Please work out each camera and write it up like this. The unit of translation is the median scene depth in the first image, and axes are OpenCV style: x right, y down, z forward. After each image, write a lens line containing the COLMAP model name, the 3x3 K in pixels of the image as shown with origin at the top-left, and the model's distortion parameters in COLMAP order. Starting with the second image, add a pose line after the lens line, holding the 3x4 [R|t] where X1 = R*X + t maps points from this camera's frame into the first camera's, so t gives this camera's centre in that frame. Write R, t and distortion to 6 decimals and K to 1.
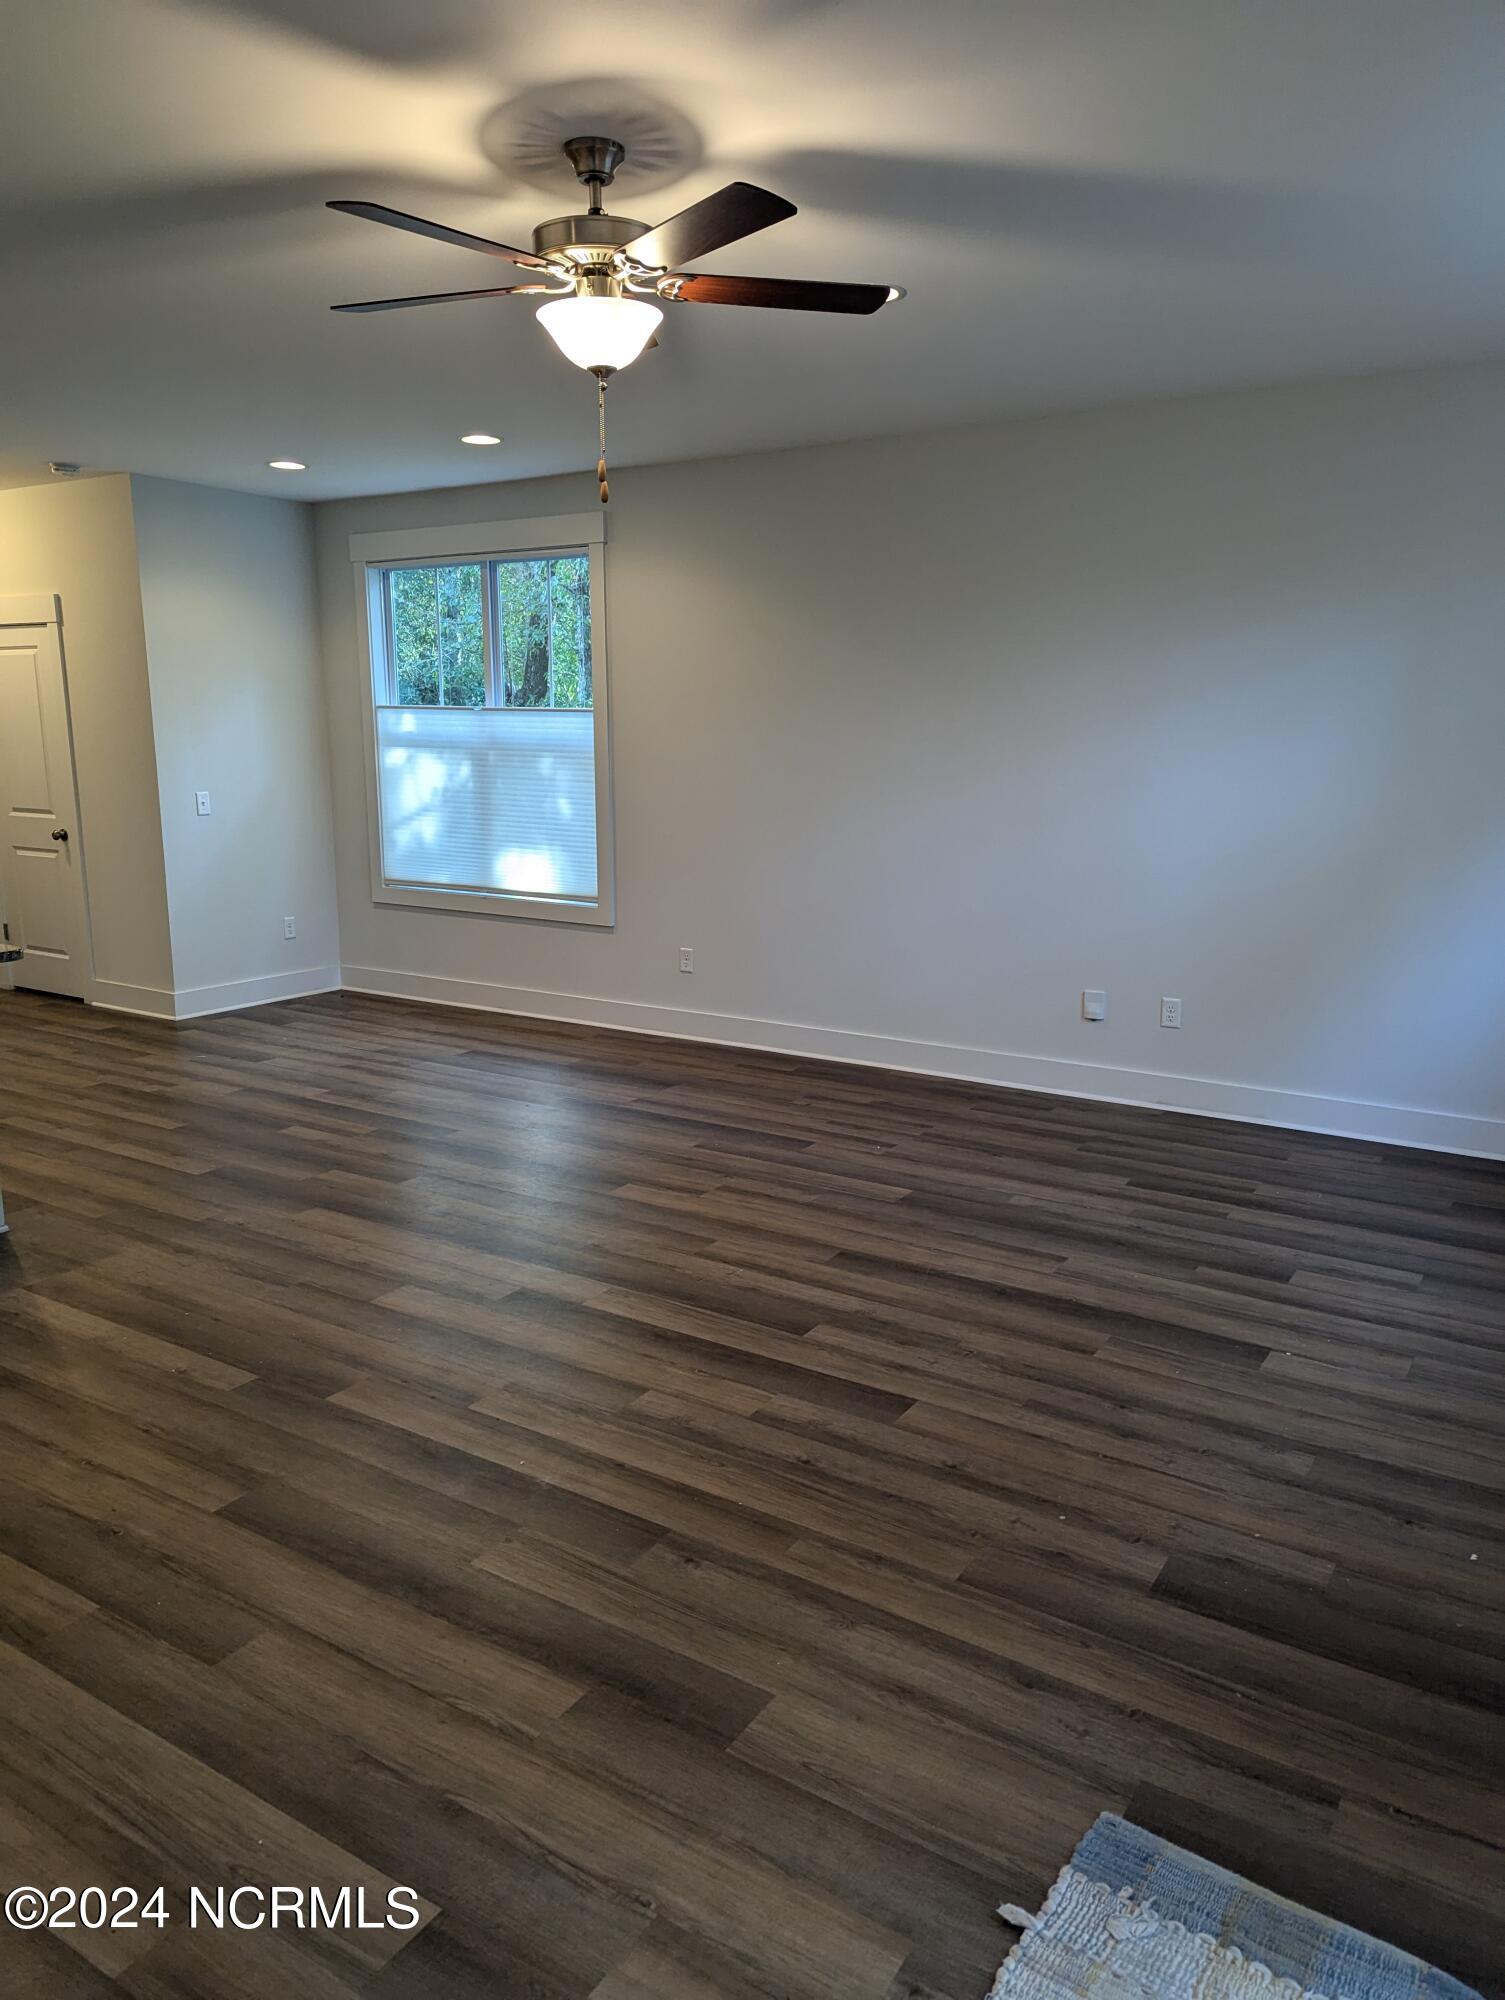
lens RADIAL K [[1407.4, 0, 770.3], [0, 1407.4, 997.4], [0, 0, 1]] dist [0.045816, -0.036889]
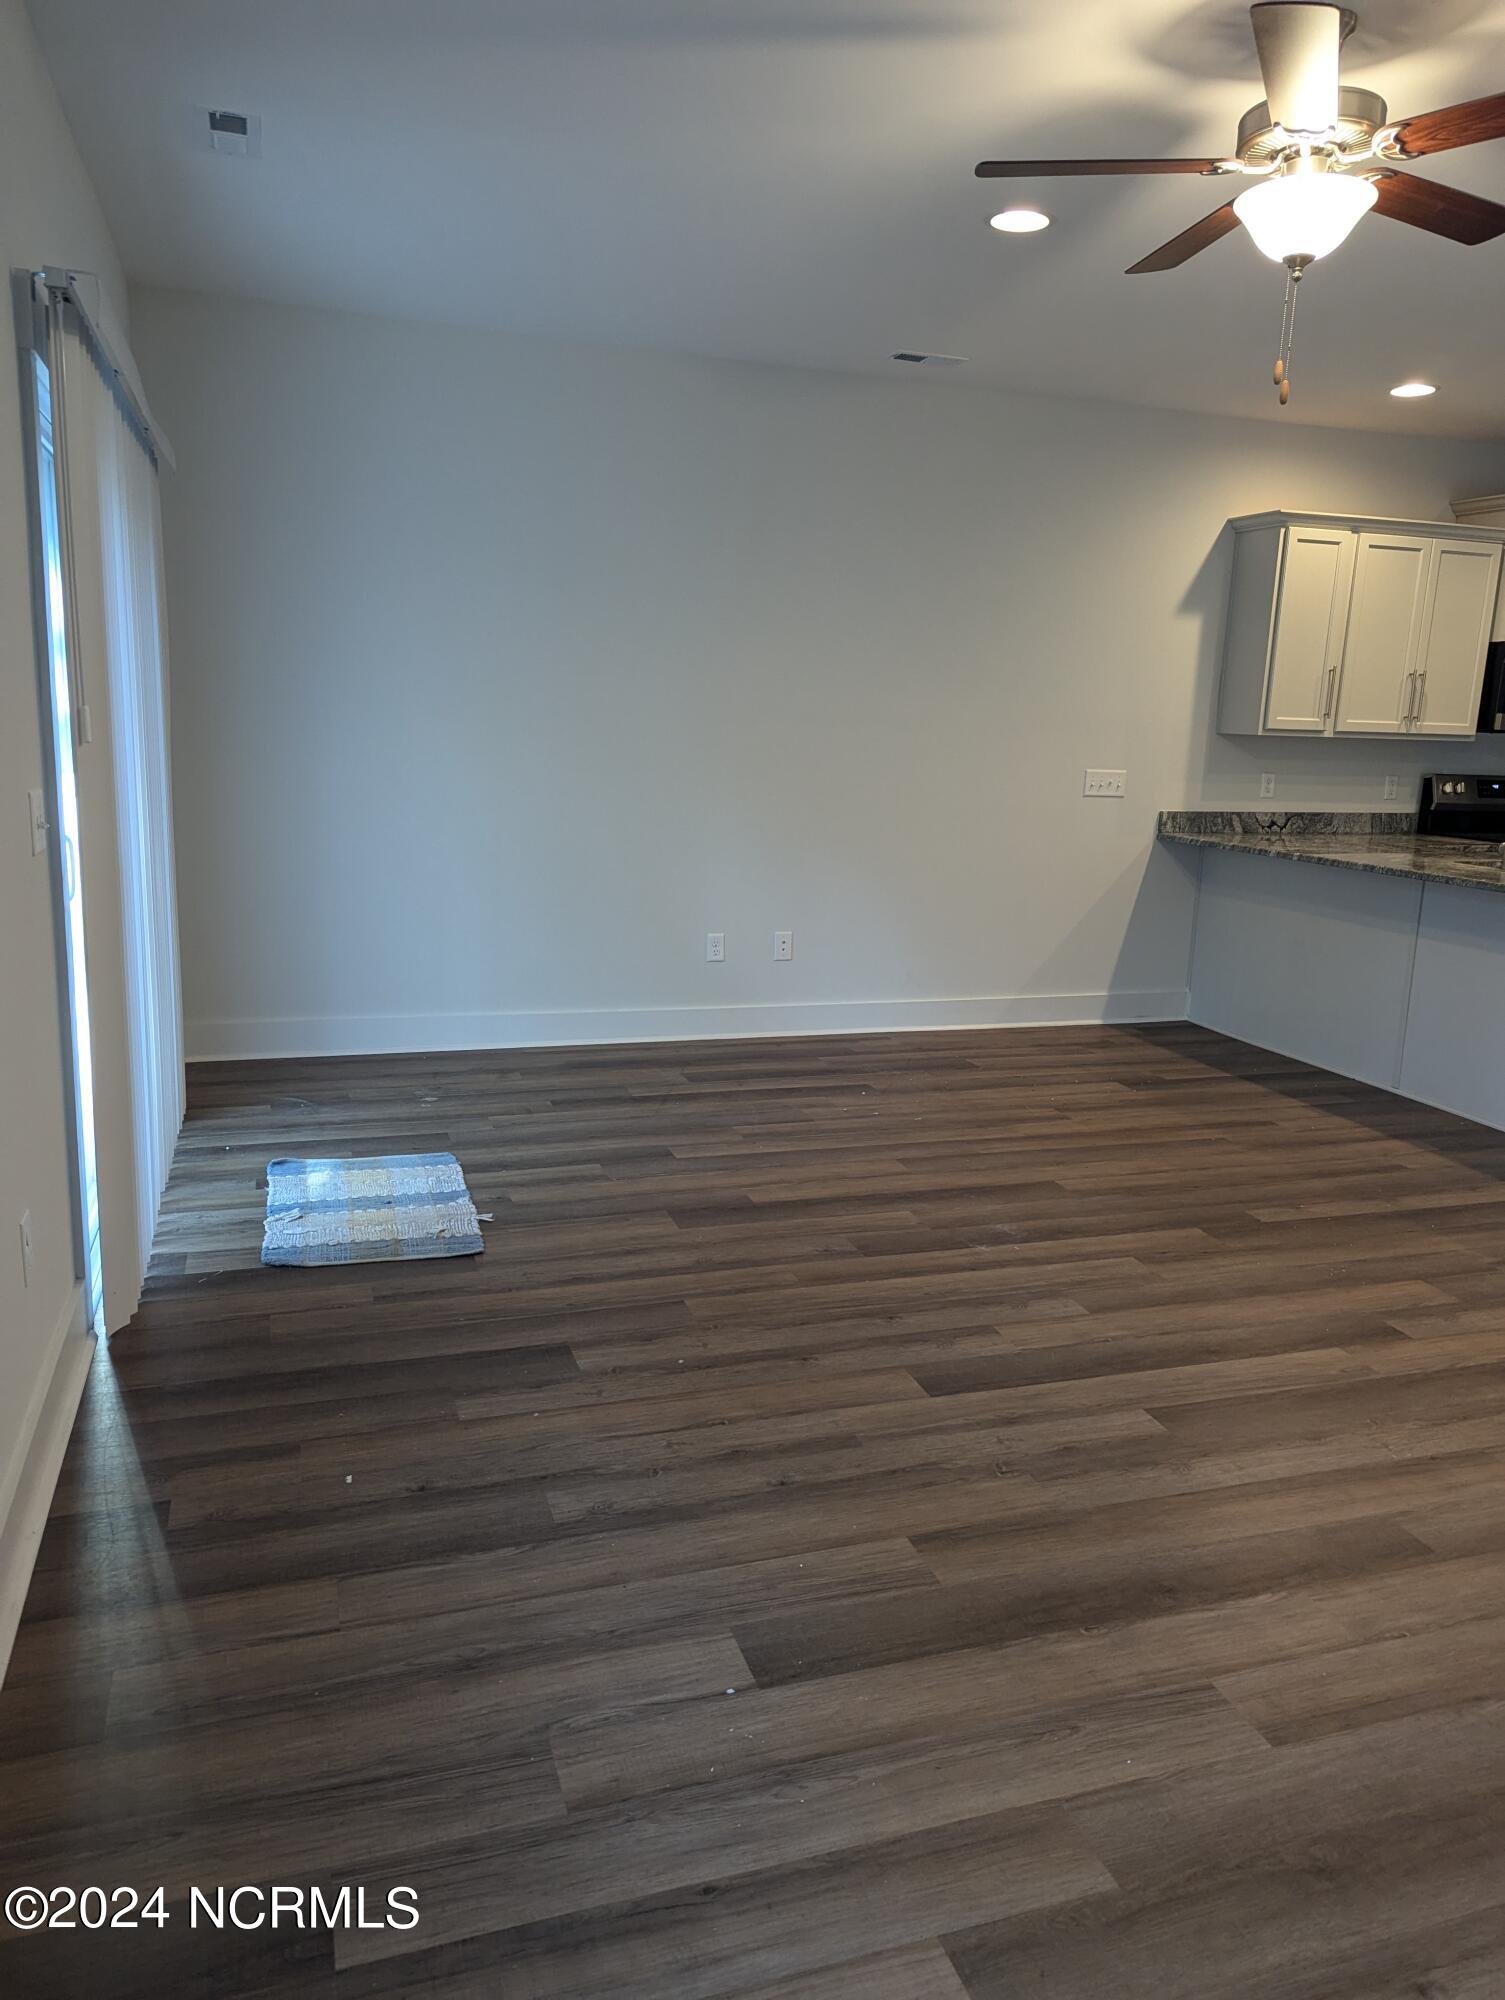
lens RADIAL K [[1407.4, 0, 752.5], [0, 1407.4, 1004.5], [0, 0, 1]] dist [0.045816, -0.036889]
pose [[-0.634894, 0.131332, -0.761355, 0.927535], [-0.185876, 0.930537, 0.315517, -0.230653], [0.749906, 0.341838, -0.566381, 1.509901]]
